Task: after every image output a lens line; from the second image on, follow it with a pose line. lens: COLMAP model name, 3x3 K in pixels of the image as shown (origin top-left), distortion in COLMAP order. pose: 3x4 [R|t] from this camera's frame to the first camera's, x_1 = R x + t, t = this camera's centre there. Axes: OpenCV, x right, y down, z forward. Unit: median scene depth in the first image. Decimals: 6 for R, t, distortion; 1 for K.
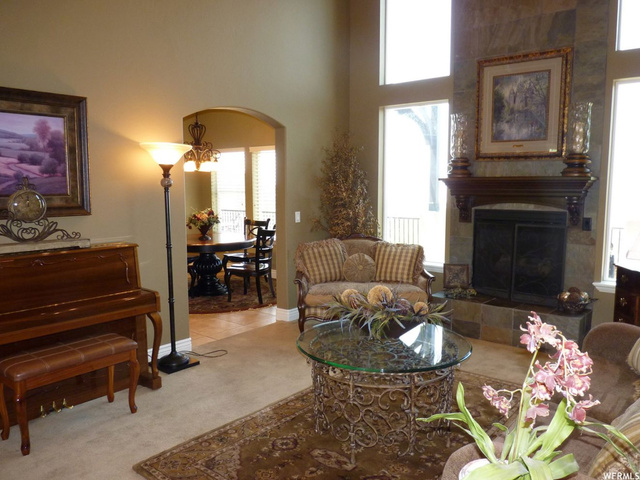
lens RADIAL K [[514.9, 0, 318.9], [0, 514.9, 237.4], [0, 0, 1]] dist [-0.016936, 0.003227]
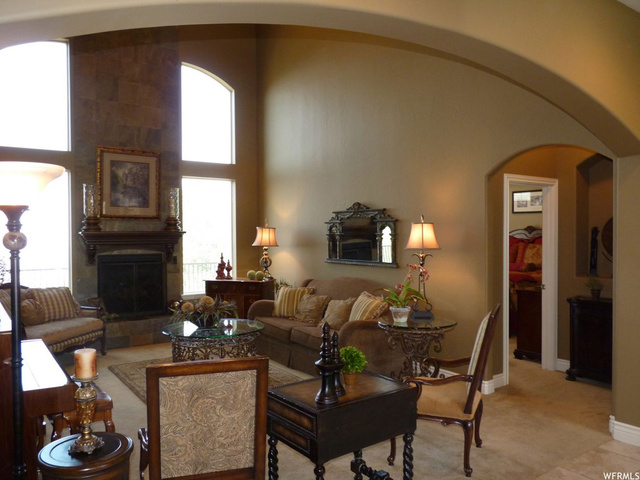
lens RADIAL K [[514.9, 0, 320.0], [0, 514.9, 240.6], [0, 0, 1]] dist [-0.016936, 0.003227]
pose [[0.265872, -0.010808, 0.963948, -0.881185], [0.105498, 0.994258, -0.017950, -0.008912], [-0.958218, 0.106467, 0.265486, 0.102308]]
